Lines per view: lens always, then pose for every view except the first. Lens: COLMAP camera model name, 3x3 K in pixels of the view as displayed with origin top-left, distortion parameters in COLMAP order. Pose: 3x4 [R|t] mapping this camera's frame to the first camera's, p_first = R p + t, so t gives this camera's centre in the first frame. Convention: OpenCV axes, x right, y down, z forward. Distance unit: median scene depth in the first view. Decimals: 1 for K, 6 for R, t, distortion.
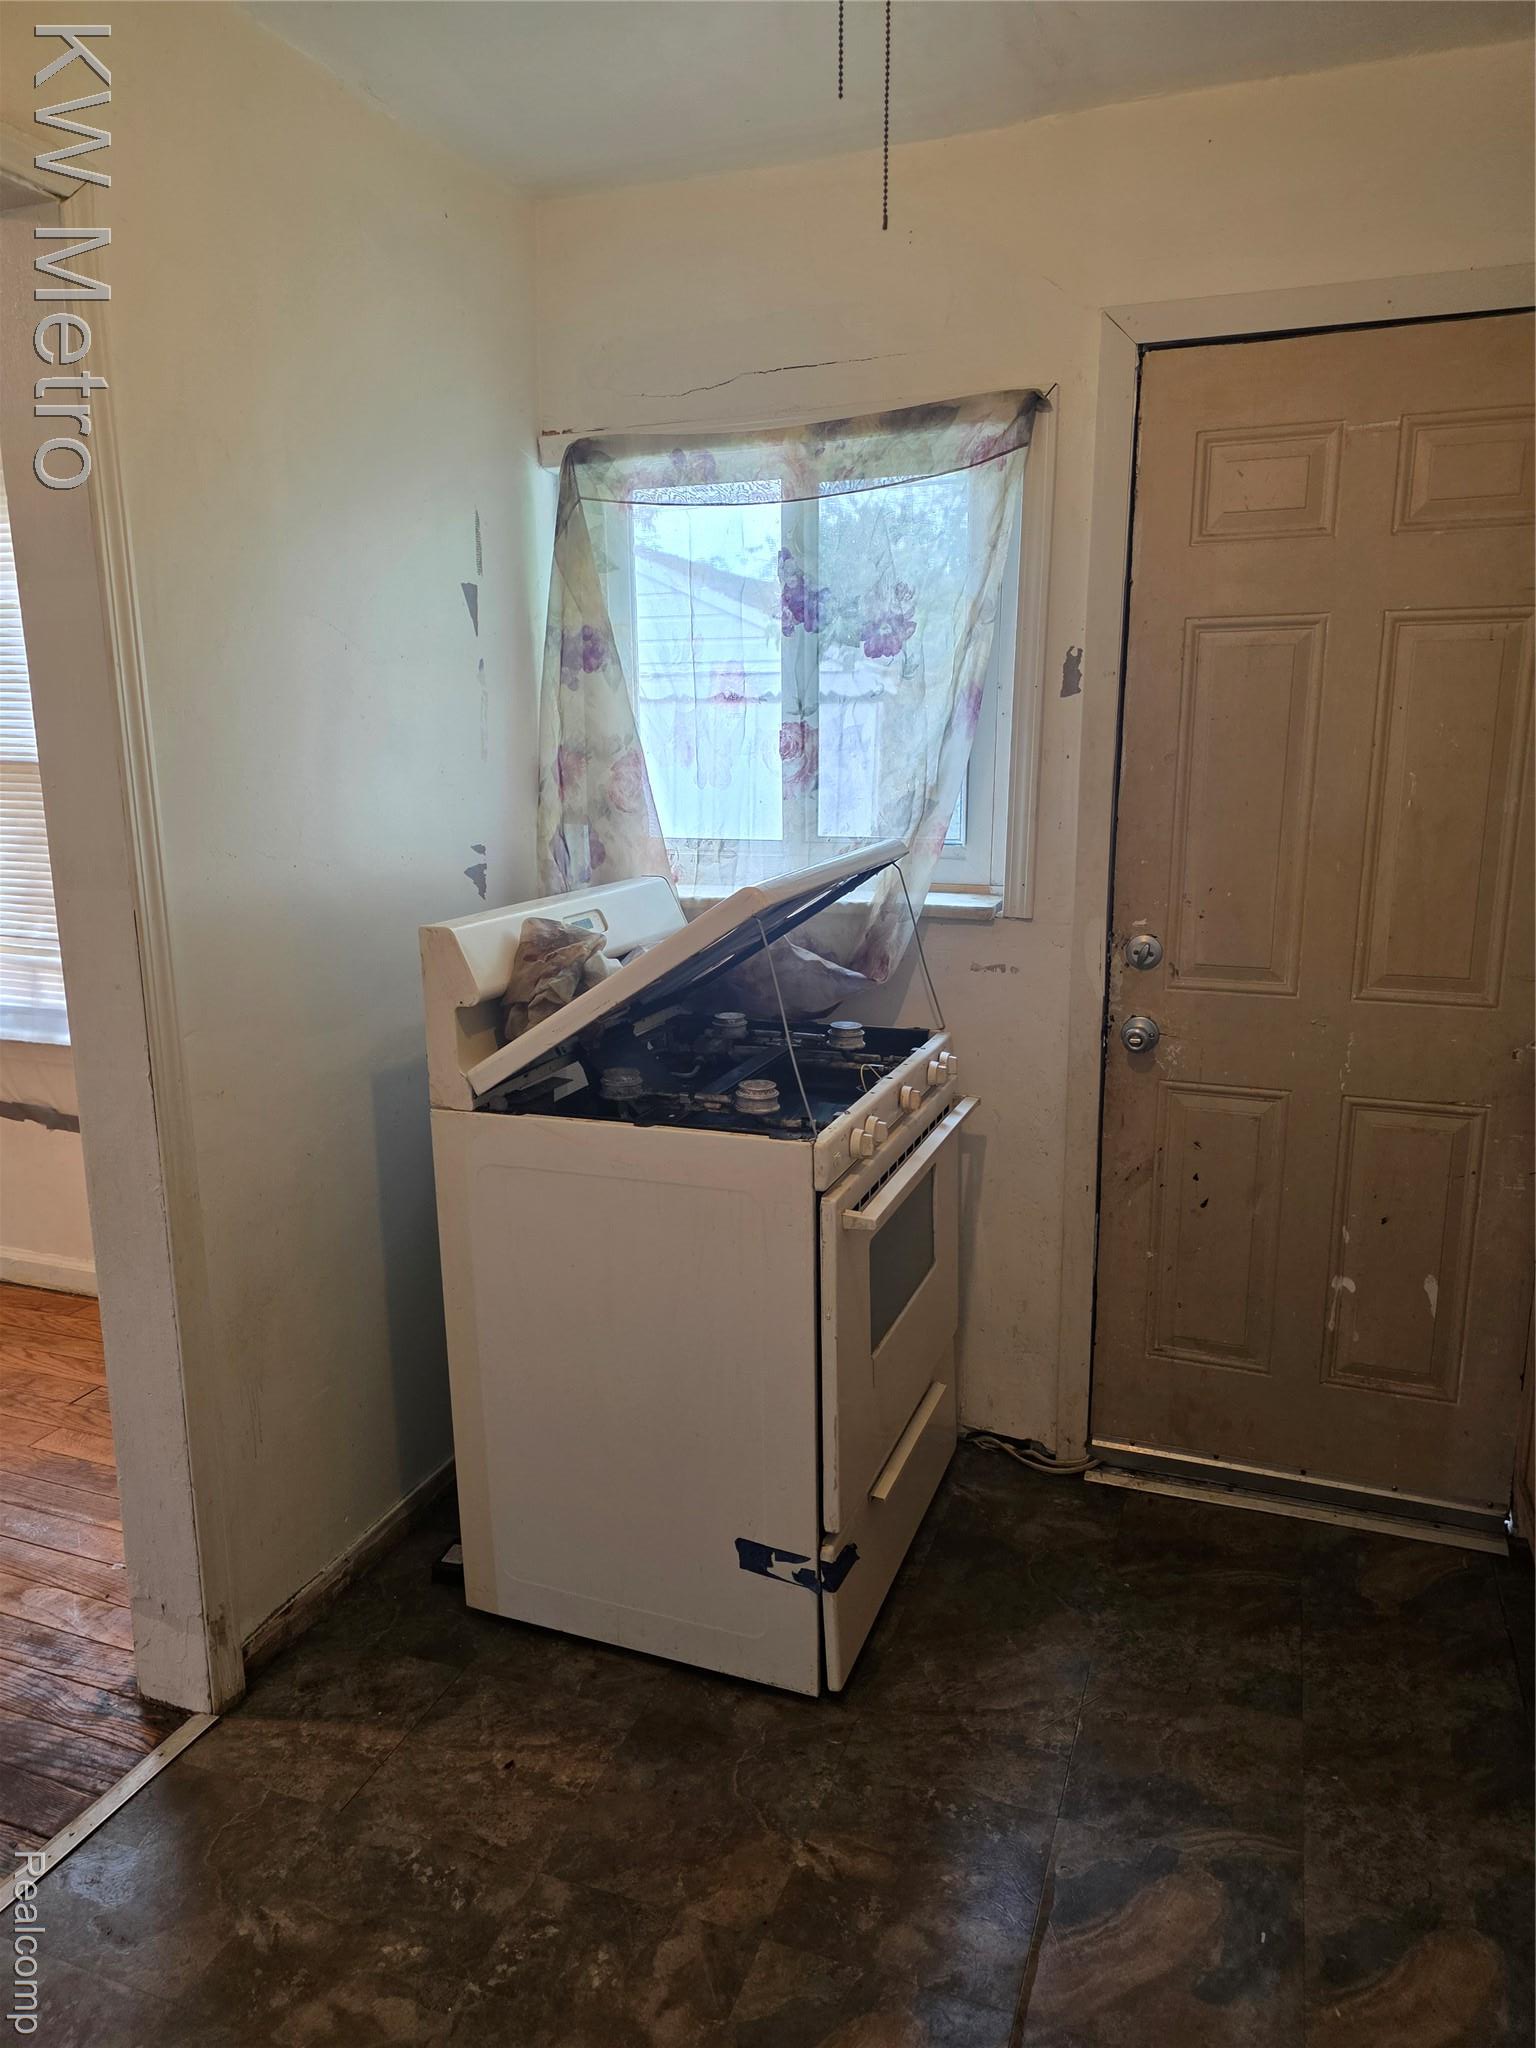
lens RADIAL K [[1392.6, 0, 769.6], [0, 1392.6, 1031.5], [0, 0, 1]] dist [0.050581, -0.042425]
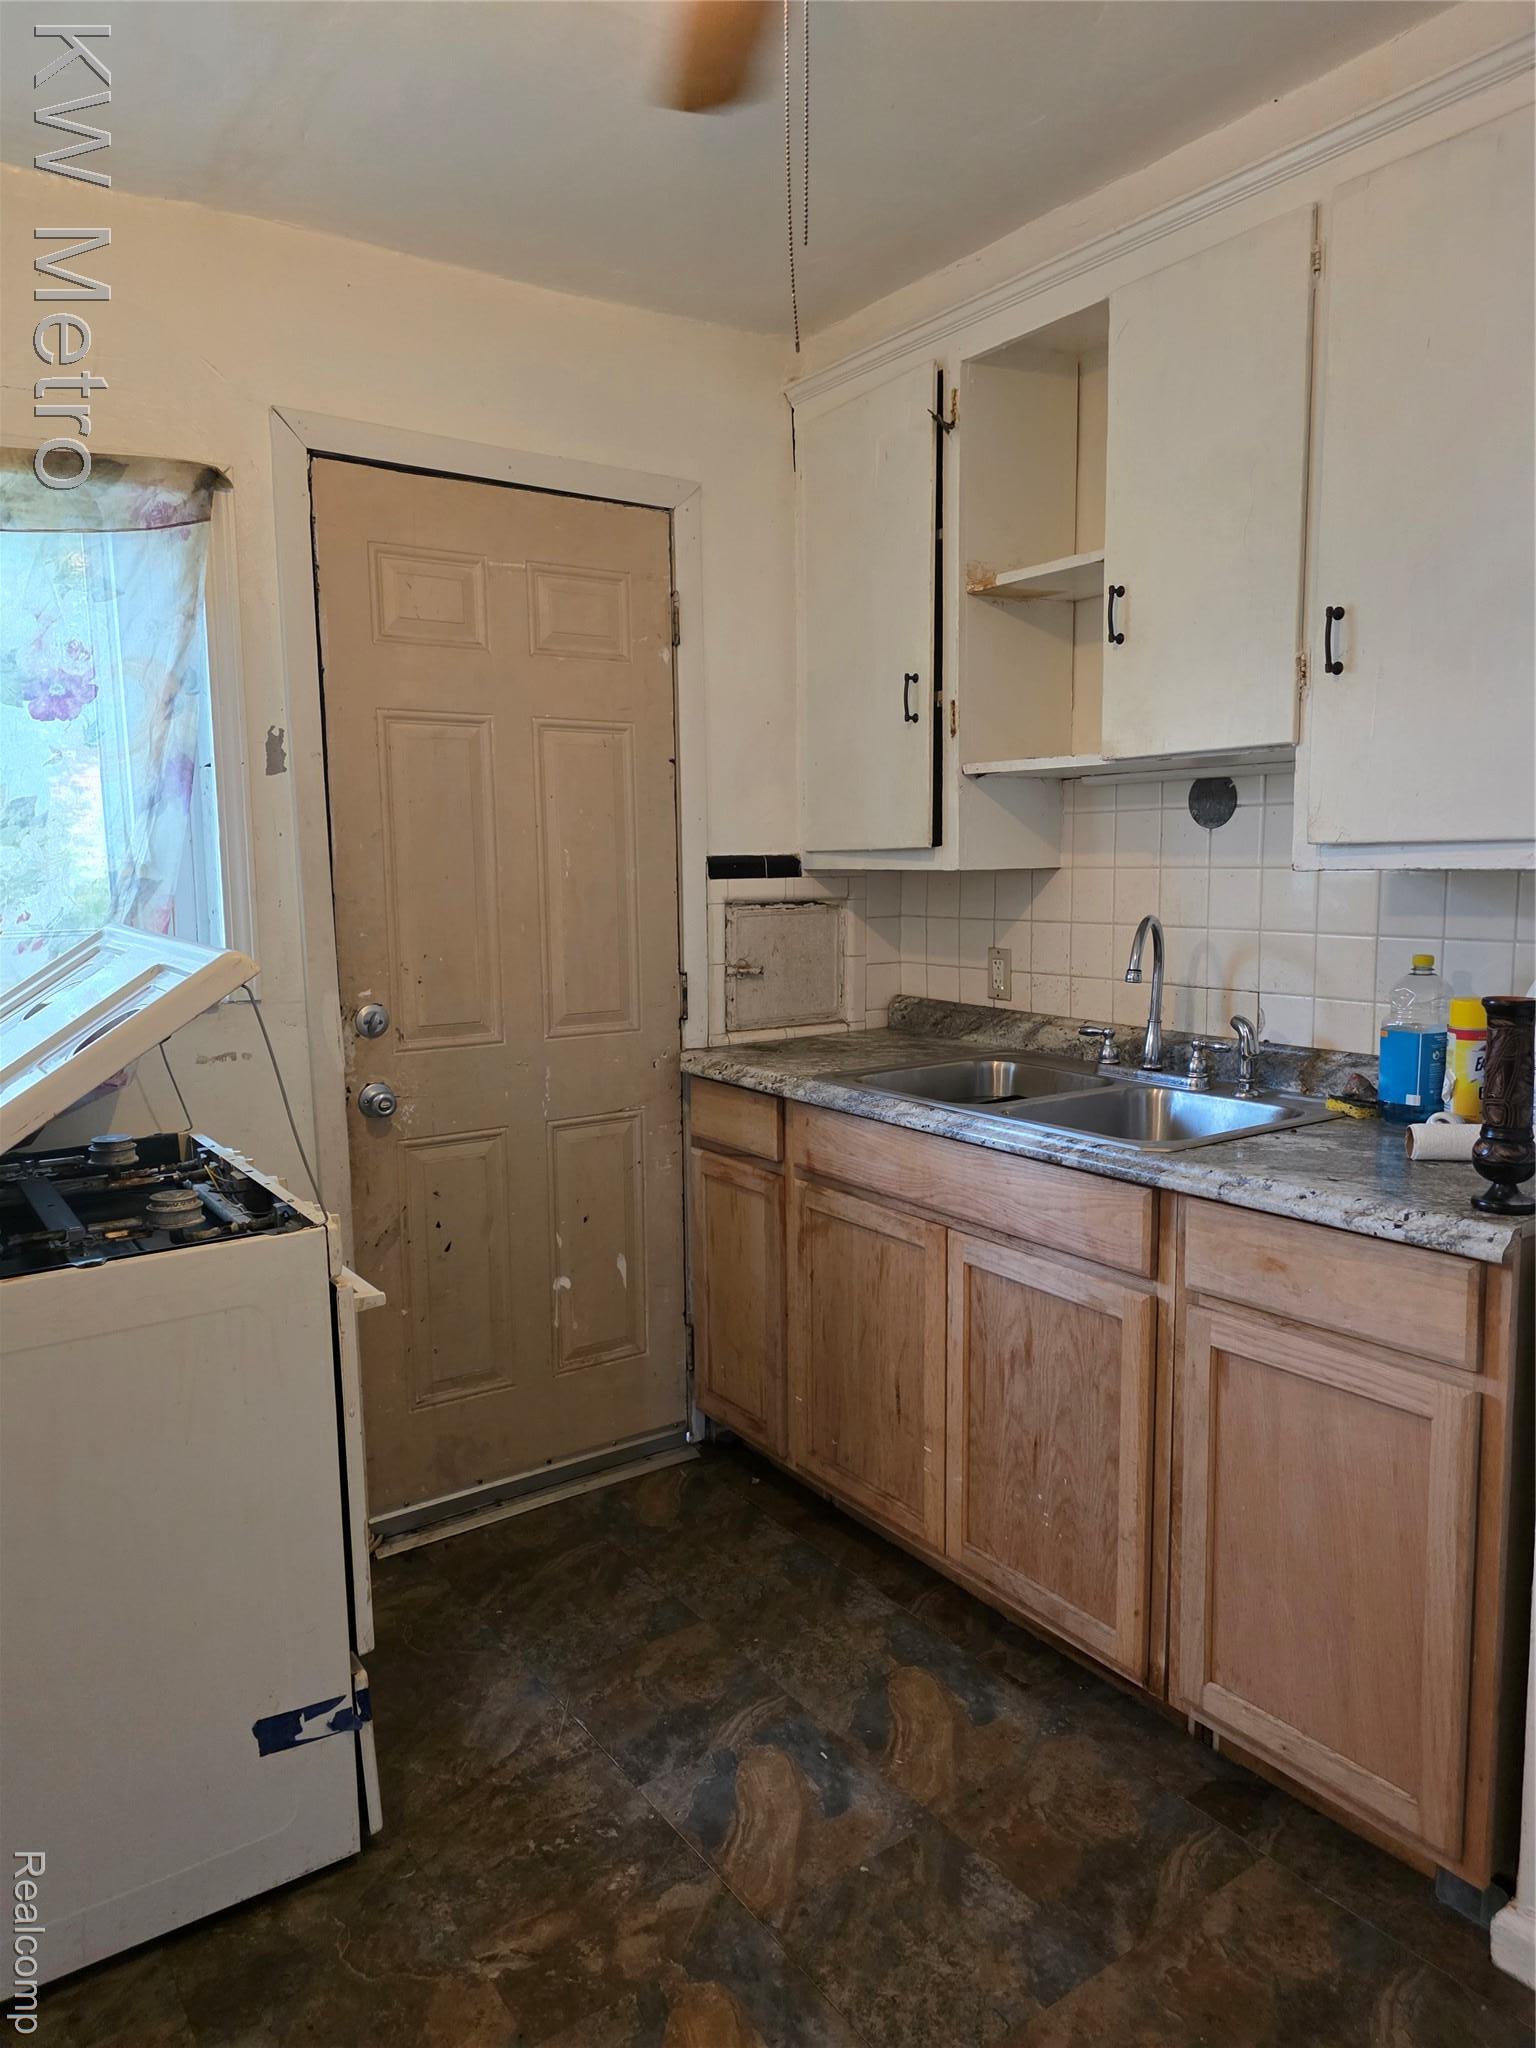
lens RADIAL K [[1372.2, 0, 822.5], [0, 1372.2, 1031.8], [0, 0, 1]] dist [0.058162, -0.041331]
pose [[0.556833, -0.111638, 0.823088, -0.446166], [0.185456, 0.982622, 0.007812, 0.005996], [-0.809656, 0.148297, 0.567860, 0.164210]]
